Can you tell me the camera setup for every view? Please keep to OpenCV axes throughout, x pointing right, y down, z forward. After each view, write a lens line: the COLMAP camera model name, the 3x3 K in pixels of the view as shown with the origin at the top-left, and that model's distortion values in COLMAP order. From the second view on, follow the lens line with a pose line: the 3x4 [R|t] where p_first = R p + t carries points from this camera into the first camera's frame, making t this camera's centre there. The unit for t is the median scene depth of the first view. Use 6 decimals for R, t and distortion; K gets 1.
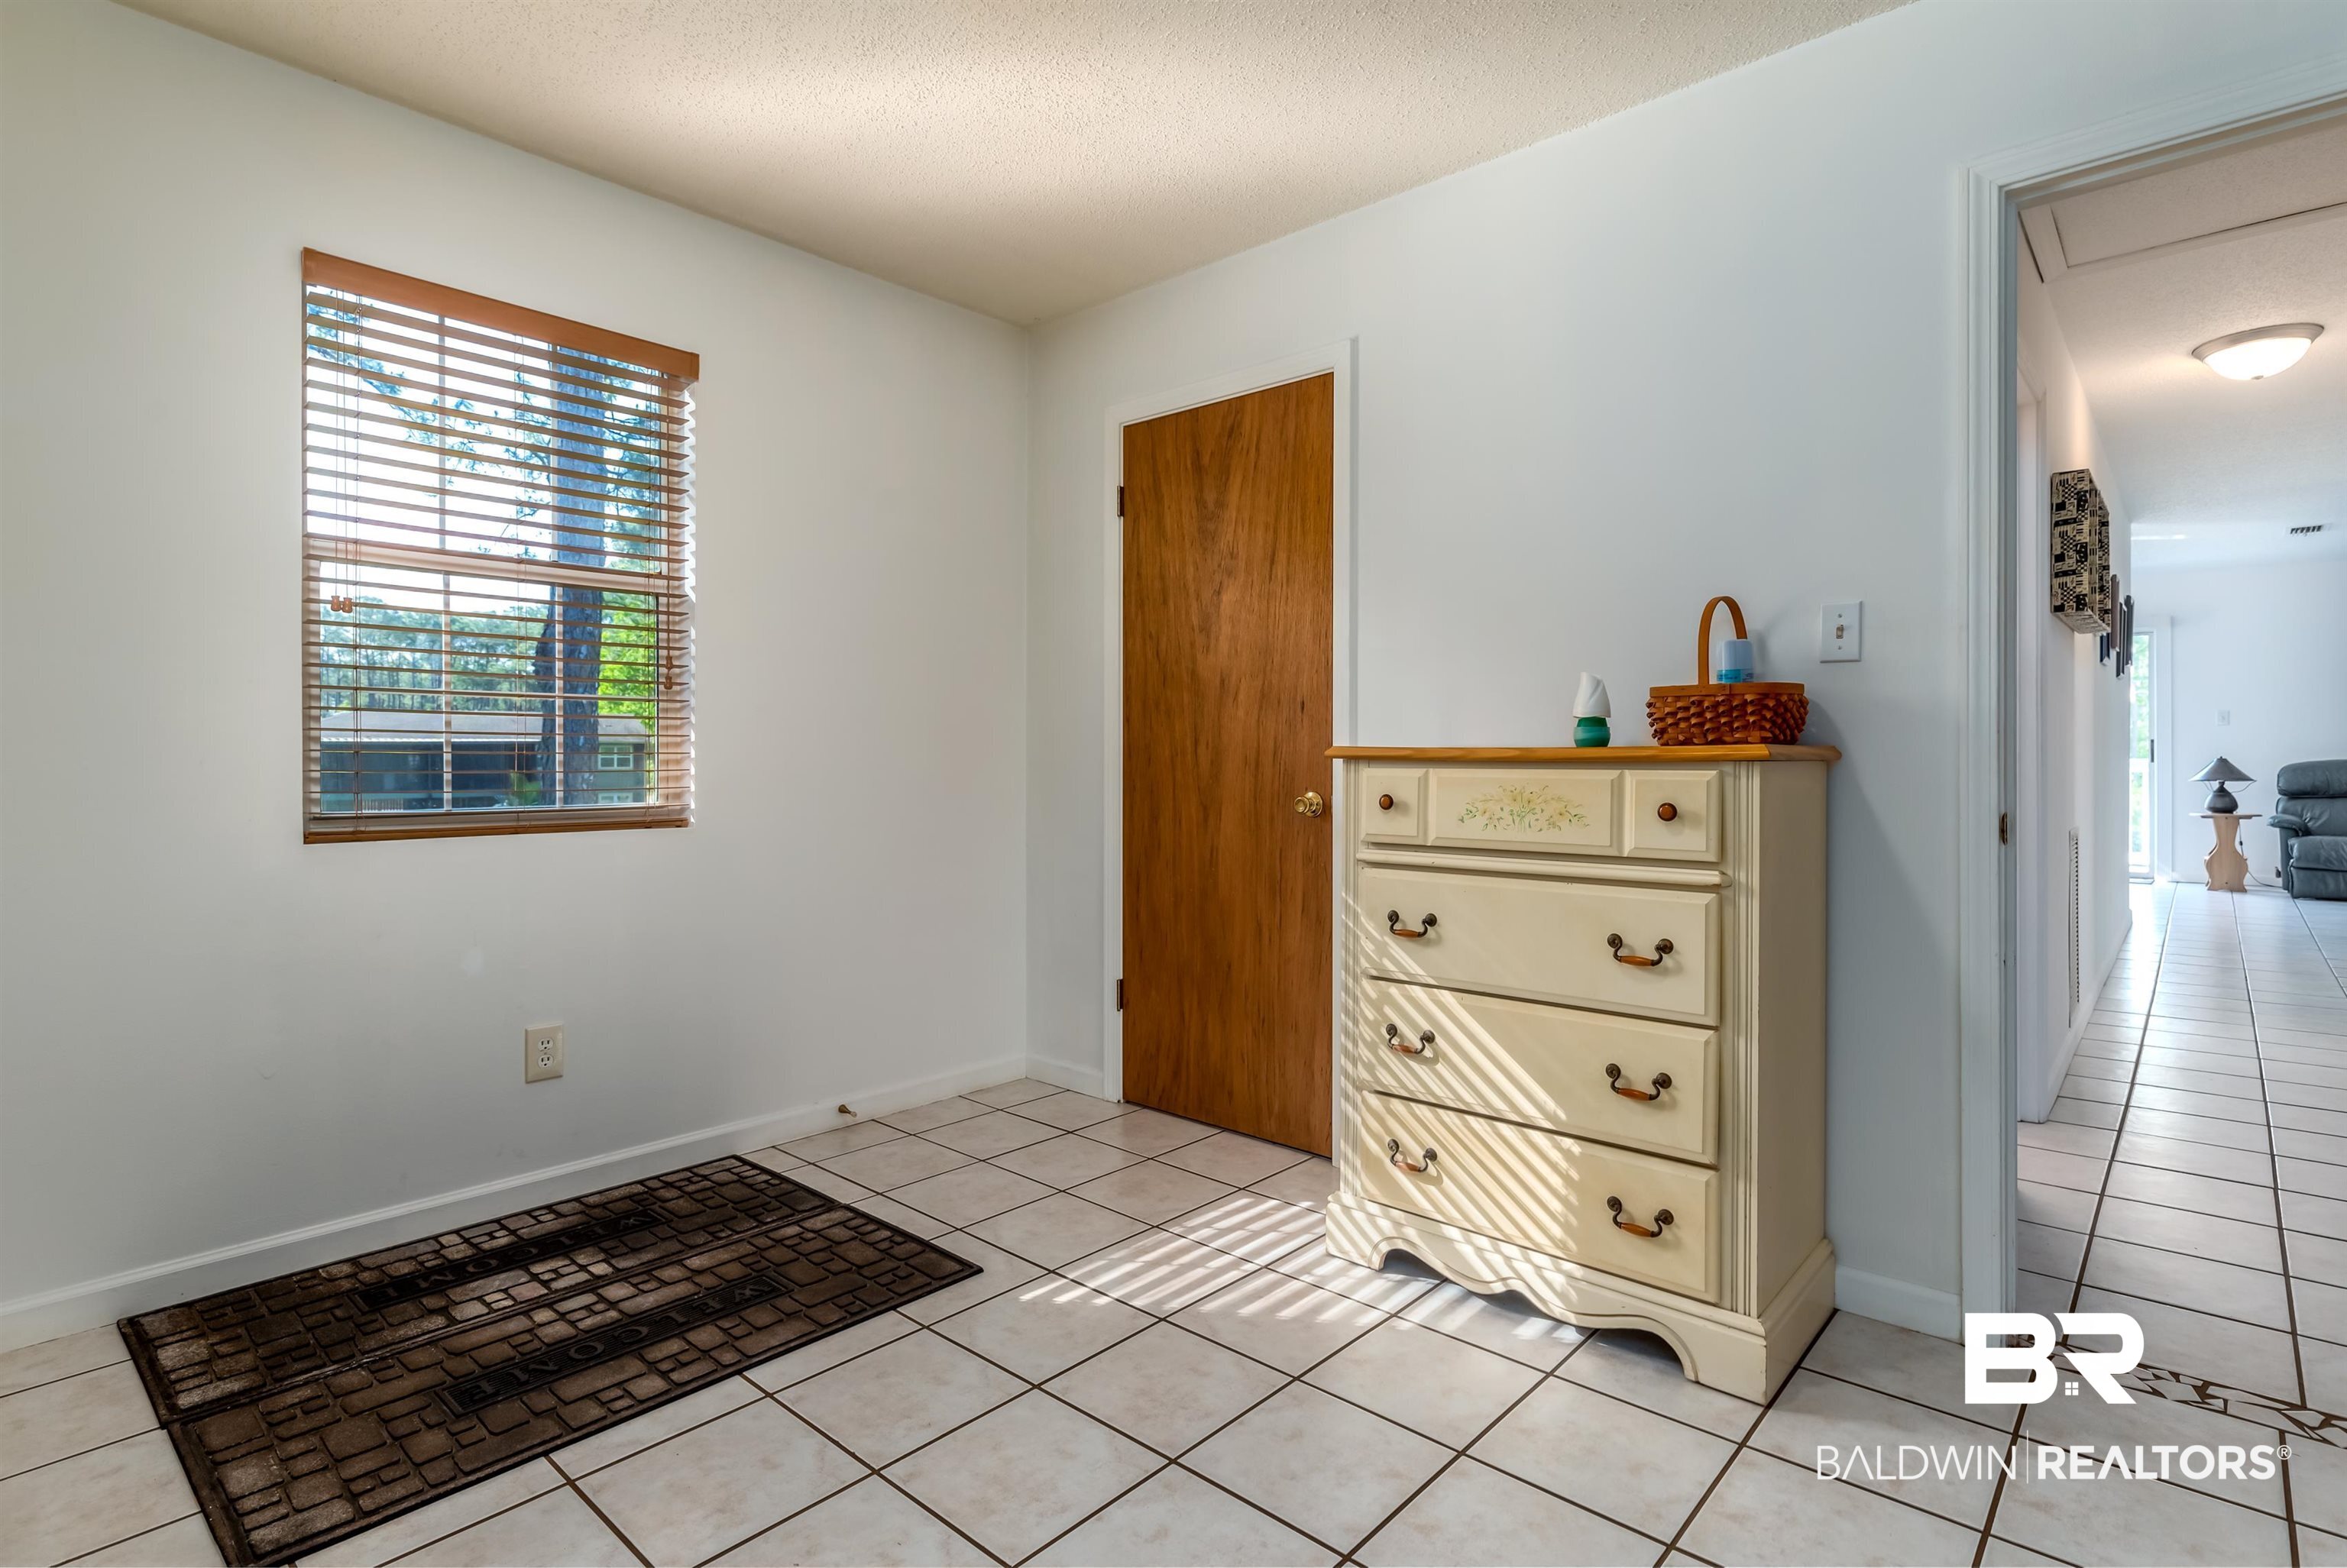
lens RADIAL K [[1141.6, 0, 1192.0], [0, 1141.6, 775.3], [0, 0, 1]] dist [-0.000594, 0.000002]
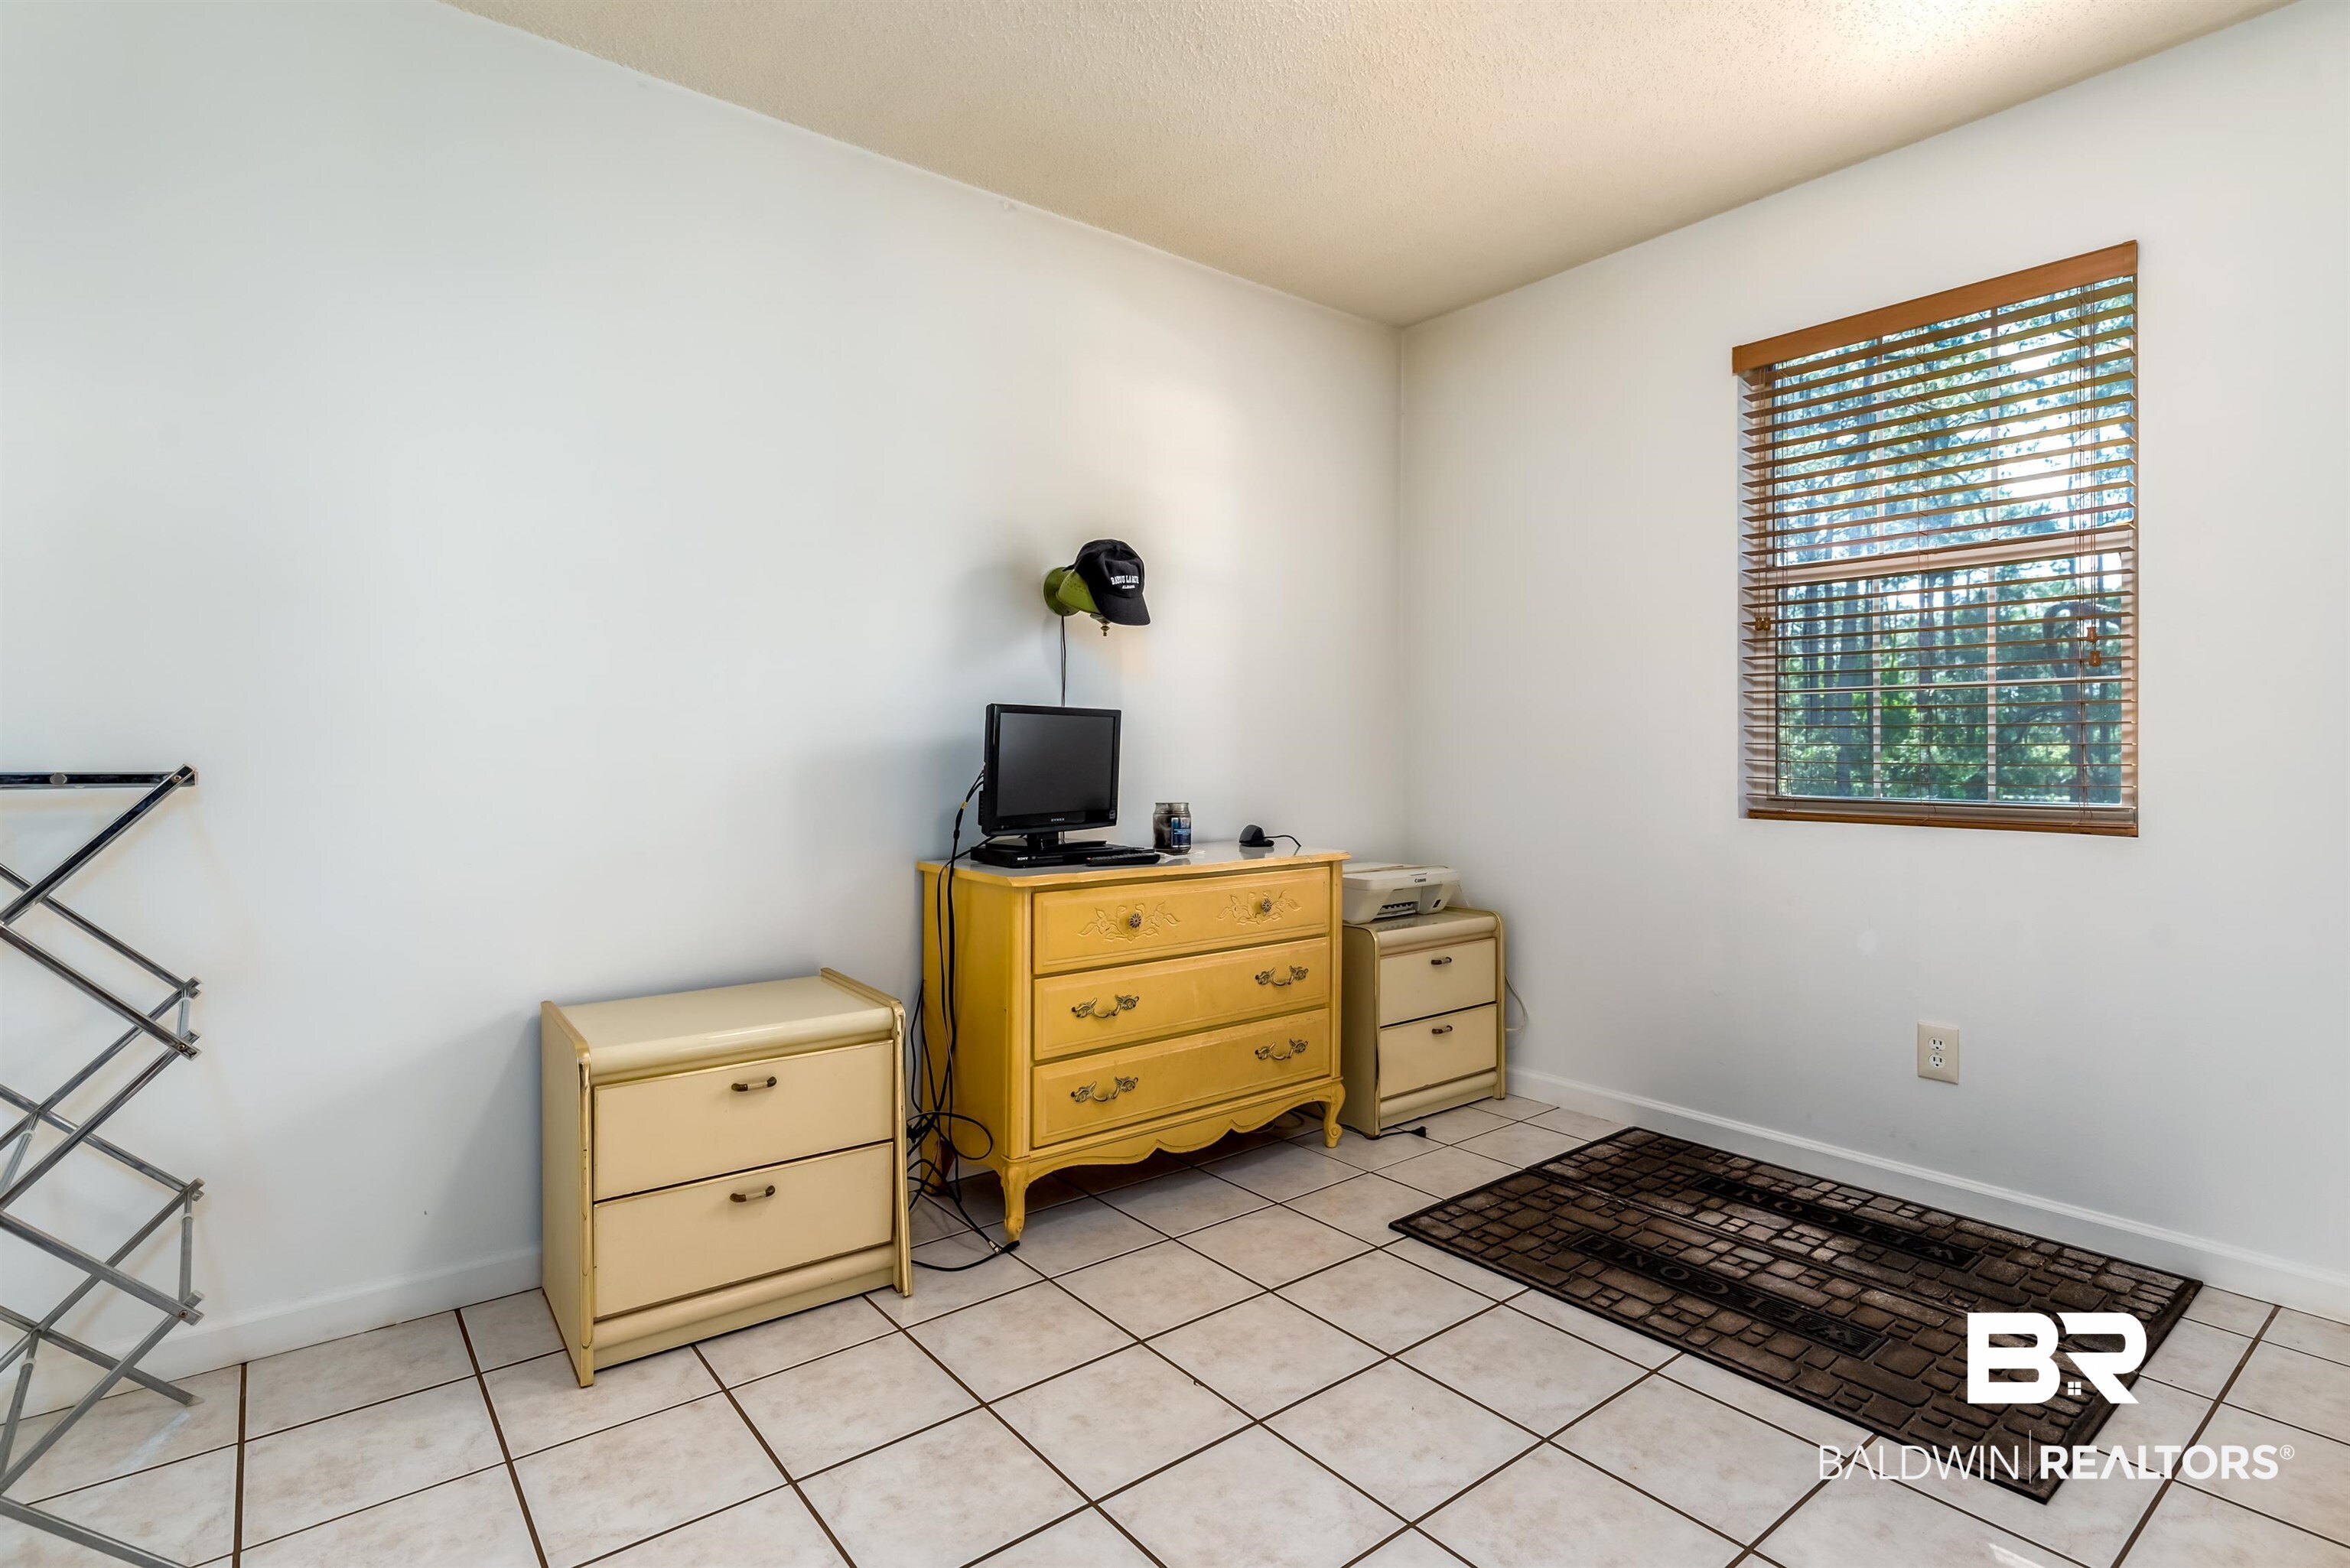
lens RADIAL K [[1143.1, 0, 1191.1], [0, 1143.1, 767.6], [0, 0, 1]] dist [-0.000594, 0.000002]
pose [[-0.165897, 0.015019, -0.986029, 0.585336], [-0.010541, 0.999800, 0.017003, -0.012043], [0.986087, 0.013214, -0.165705, 0.623268]]
